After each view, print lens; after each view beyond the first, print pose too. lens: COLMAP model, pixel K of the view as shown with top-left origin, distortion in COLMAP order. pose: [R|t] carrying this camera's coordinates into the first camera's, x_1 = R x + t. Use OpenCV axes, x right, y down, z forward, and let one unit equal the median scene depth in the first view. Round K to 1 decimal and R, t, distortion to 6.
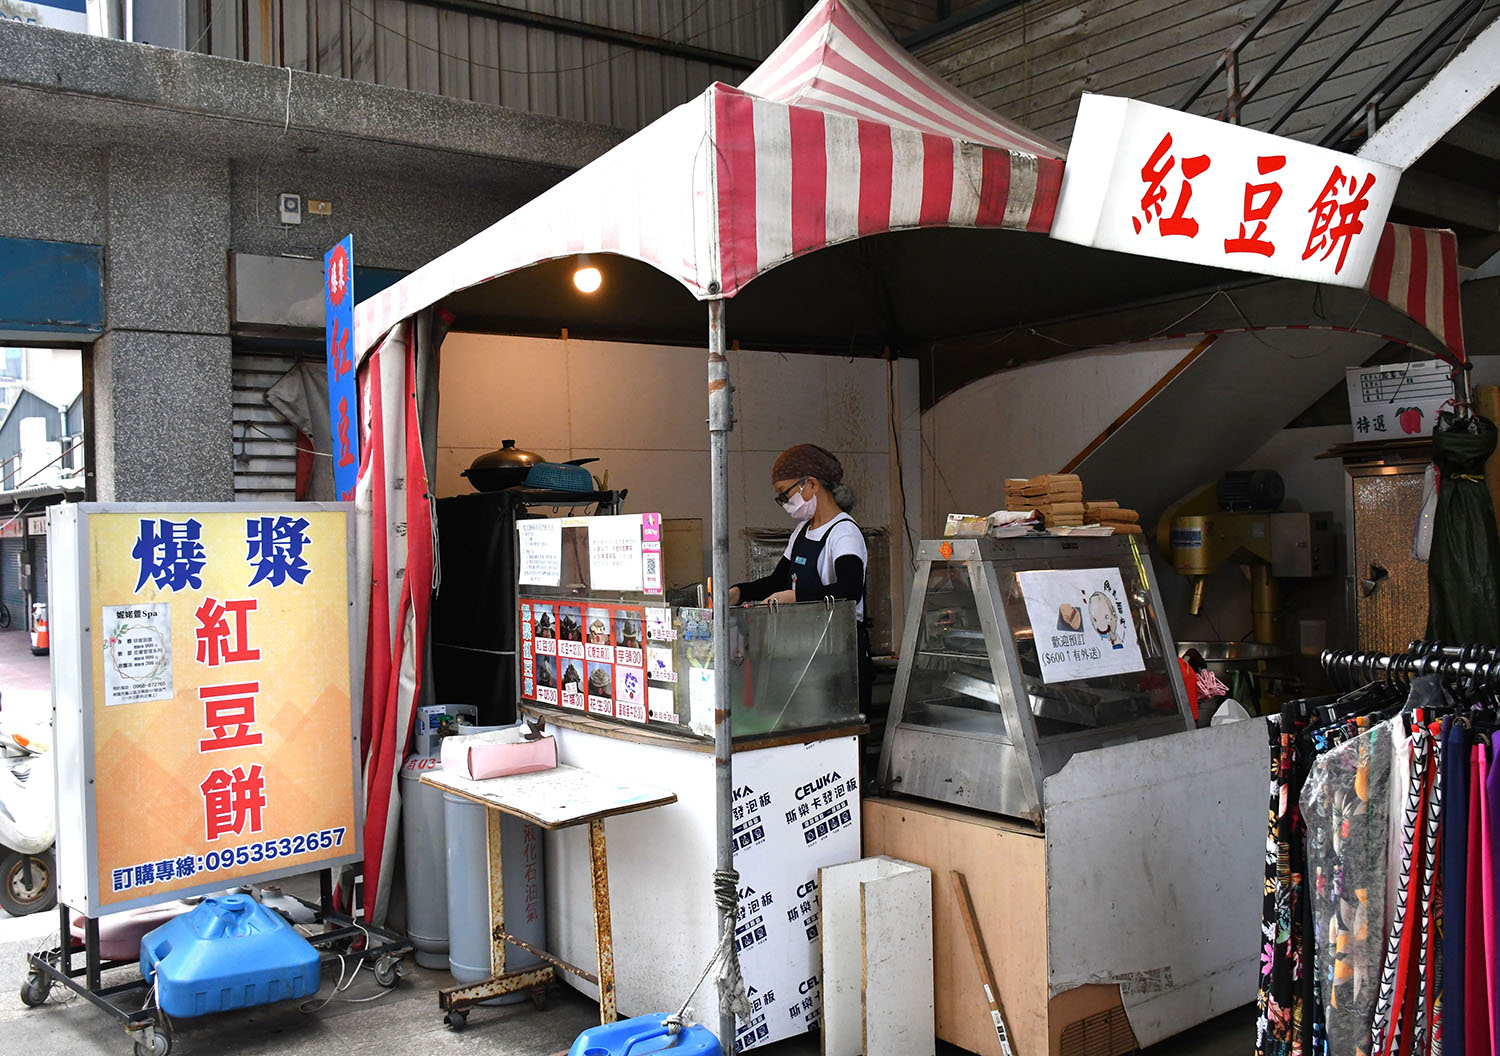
lens RADIAL K [[1456.4, 0, 750.1], [0, 1456.4, 528.9], [0, 0, 1]] dist [0.007160, 0.000000]
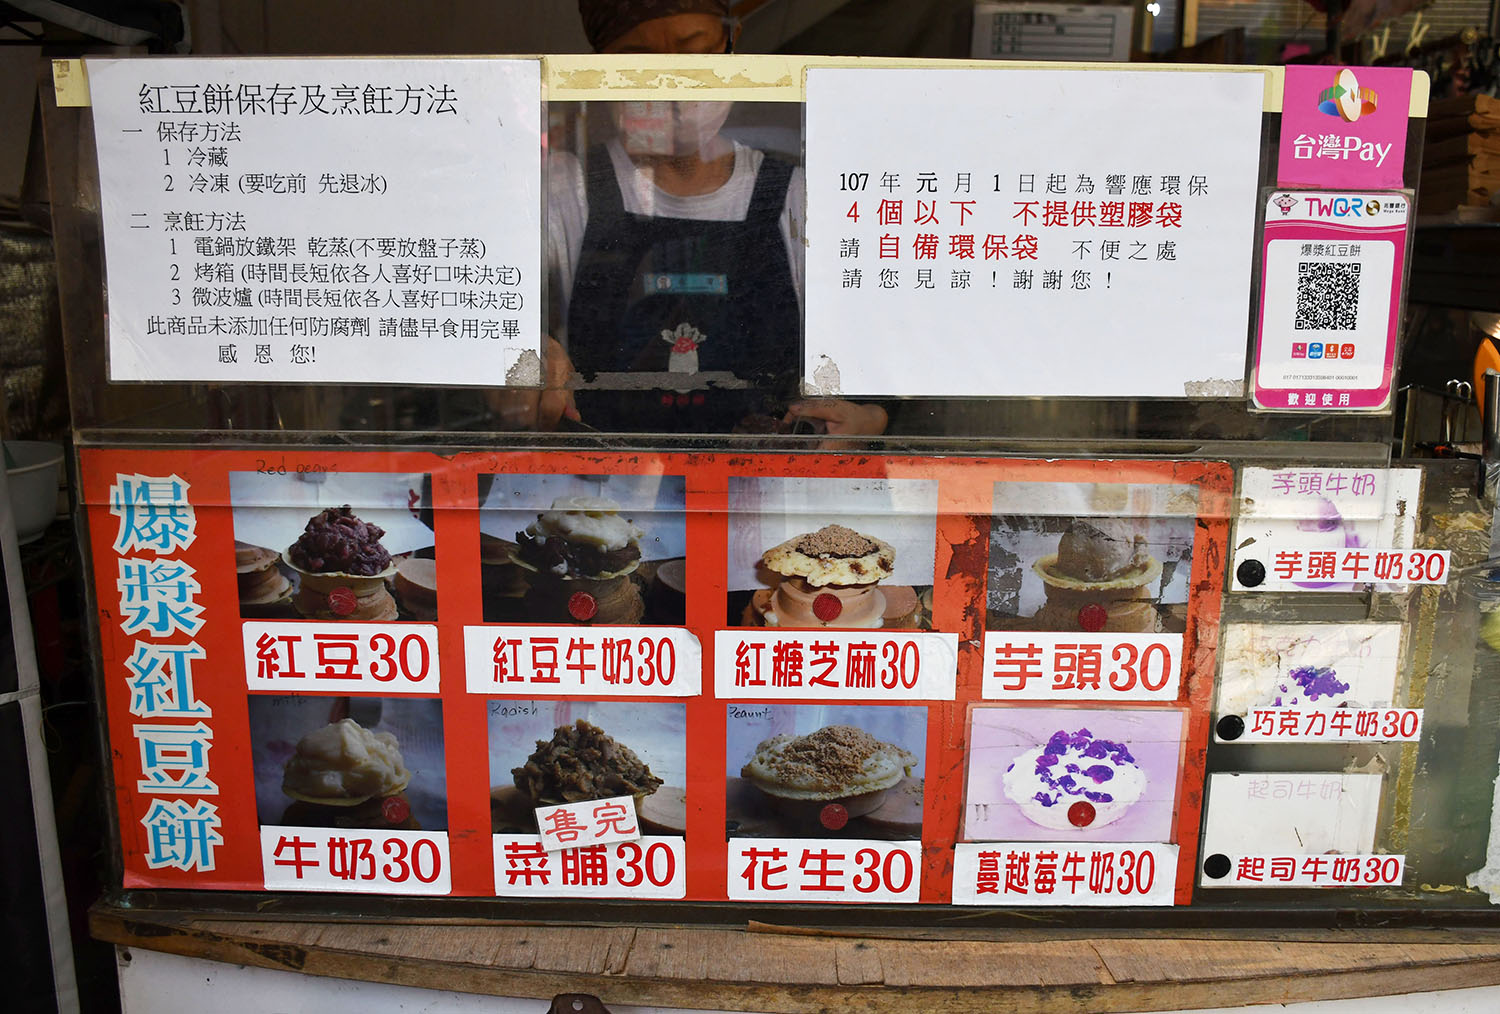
lens RADIAL K [[1353.2, 0, 749.8], [0, 1353.2, 508.6], [0, 0, 1]] dist [-0.061771, 0.000035]
pose [[0.566076, -0.138605, 0.812617, -0.273833], [-0.025741, 0.982311, 0.185480, 0.019500], [-0.823951, -0.125913, 0.552494, 0.858904]]
